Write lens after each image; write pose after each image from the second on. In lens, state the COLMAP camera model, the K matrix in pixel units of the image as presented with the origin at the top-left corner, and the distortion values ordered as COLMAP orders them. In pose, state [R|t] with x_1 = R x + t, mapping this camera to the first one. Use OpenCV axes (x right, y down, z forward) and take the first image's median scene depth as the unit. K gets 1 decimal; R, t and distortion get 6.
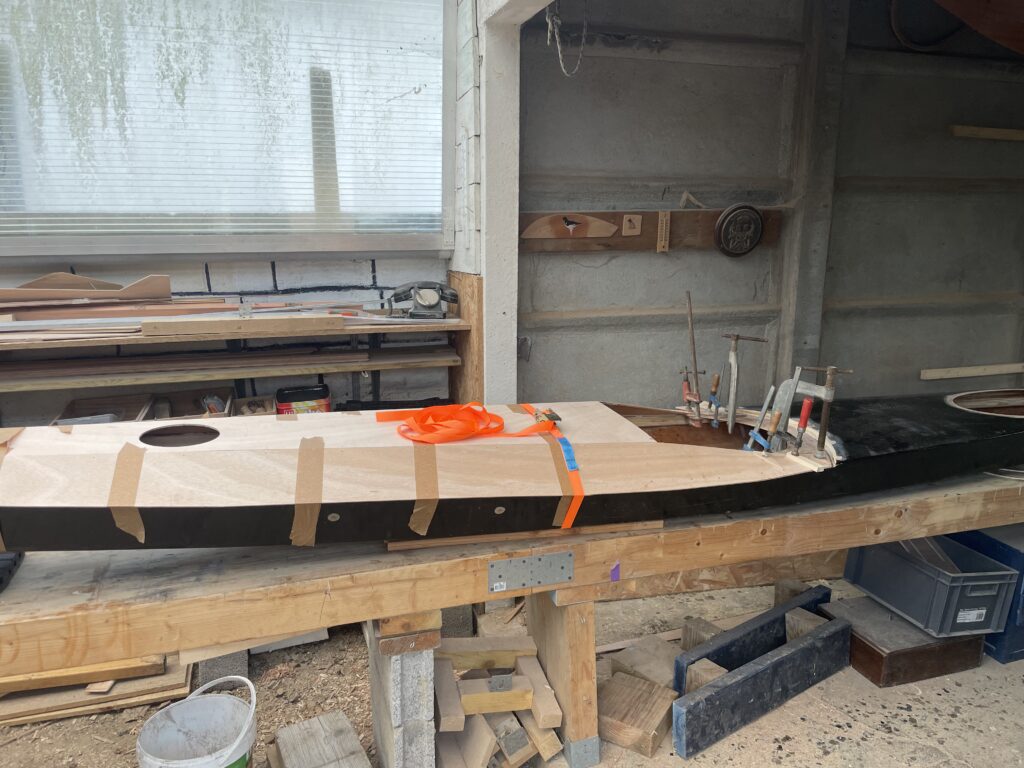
lens RADIAL K [[798.8, 0, 514.6], [0, 798.8, 390.1], [0, 0, 1]] dist [0.080123, -0.094076]
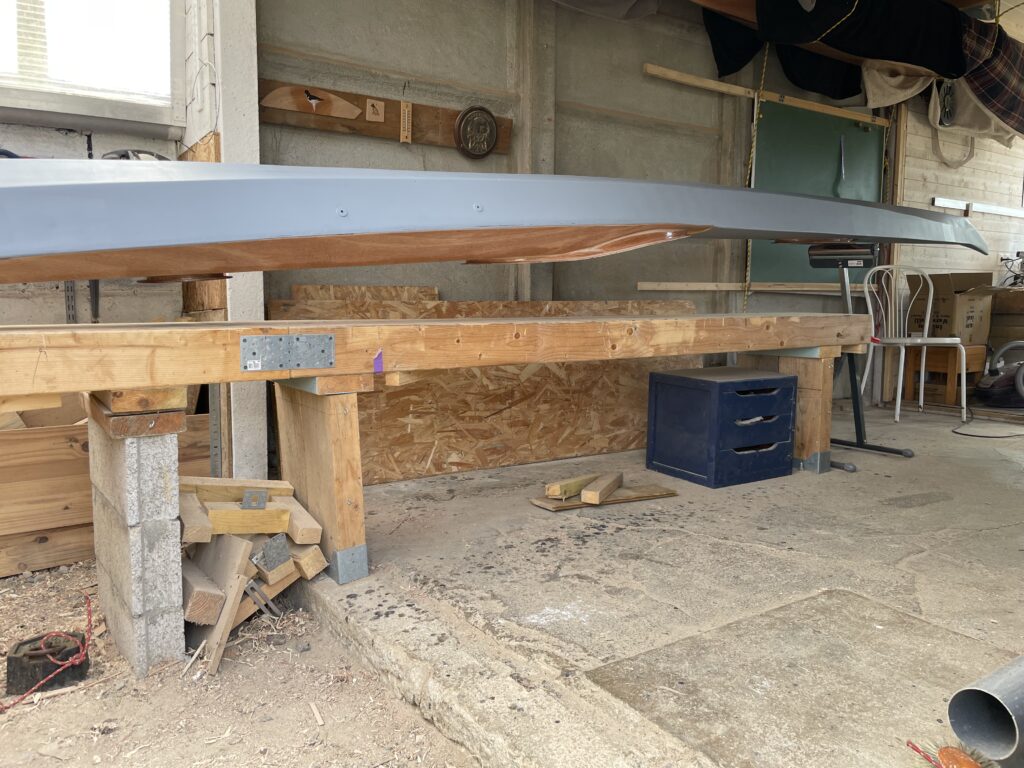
lens RADIAL K [[798.8, 0, 517.3], [0, 798.8, 378.7], [0, 0, 1]] dist [0.080123, -0.094076]
pose [[0.948300, -0.028724, 0.316074, -0.020850], [0.062634, 0.993248, -0.097652, 0.317342], [-0.311135, 0.112400, 0.943696, 0.020983]]
